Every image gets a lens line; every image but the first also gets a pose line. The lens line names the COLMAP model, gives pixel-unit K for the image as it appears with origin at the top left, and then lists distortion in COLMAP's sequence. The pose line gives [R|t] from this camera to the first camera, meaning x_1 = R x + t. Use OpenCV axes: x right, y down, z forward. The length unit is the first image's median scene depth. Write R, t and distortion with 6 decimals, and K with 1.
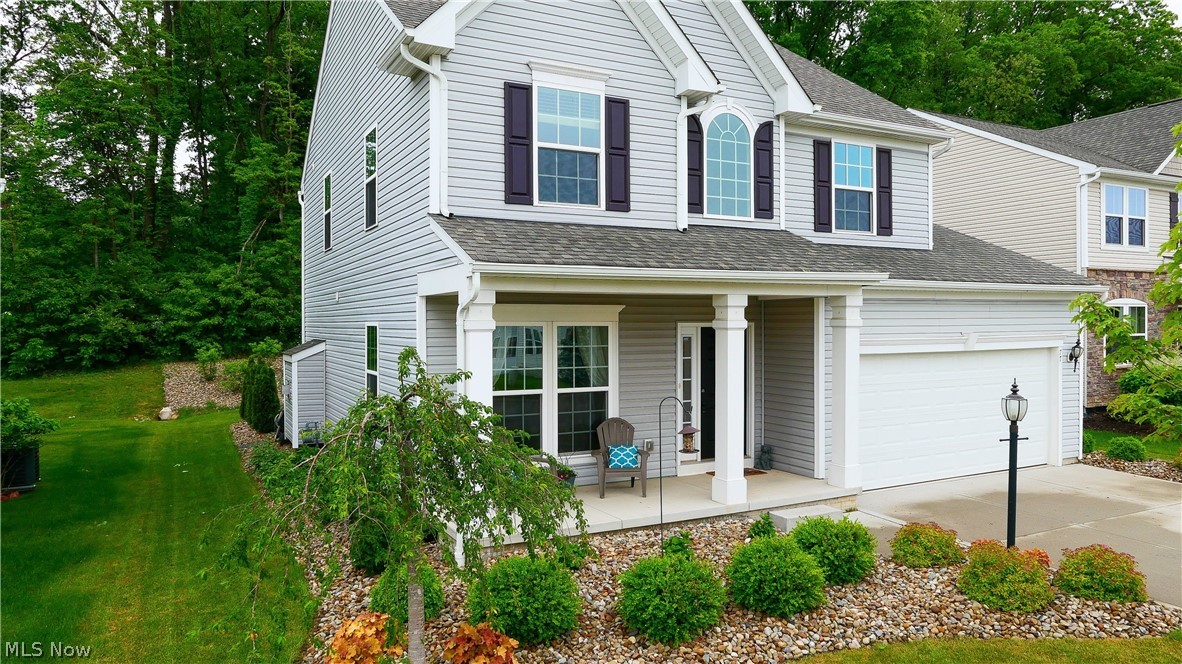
lens RADIAL K [[786.9, 0, 591.2], [0, 786.9, 334.4], [0, 0, 1]] dist [-0.011363, -0.004981]
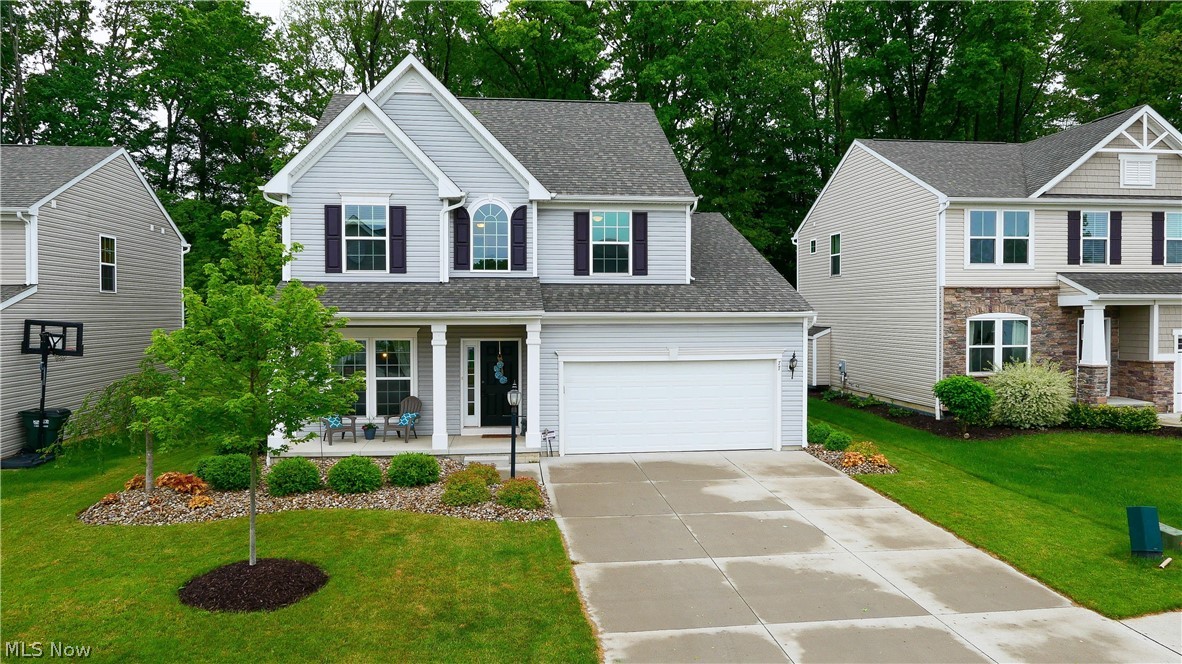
lens RADIAL K [[786.9, 0, 590.8], [0, 786.9, 327.1], [0, 0, 1]] dist [-0.011363, -0.004981]
pose [[0.933009, 0.011600, -0.359667, 0.957971], [-0.008220, 0.999907, 0.010926, -0.059156], [0.359760, -0.007237, 0.933017, -0.393349]]
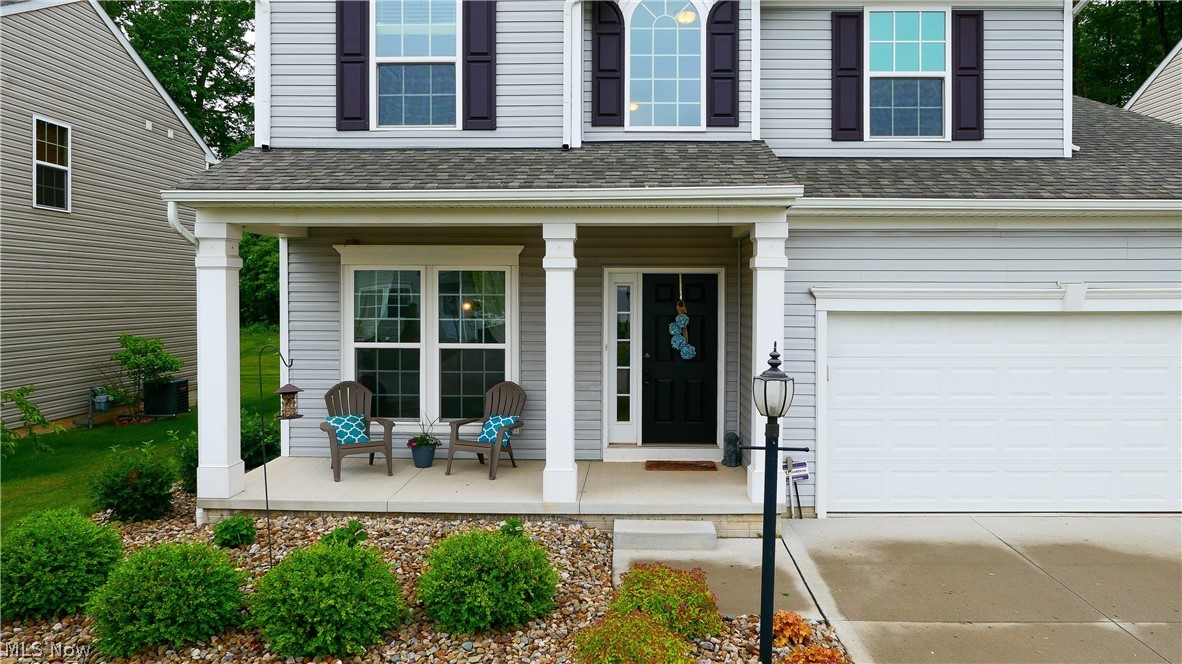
lens RADIAL K [[786.9, 0, 623.3], [0, 786.9, 307.0], [0, 0, 1]] dist [-0.011363, -0.004981]
pose [[0.882326, 0.013972, -0.470431, 0.521302], [-0.012296, 0.999902, 0.006636, 0.020102], [0.470478, -0.000071, 0.882412, 0.321744]]
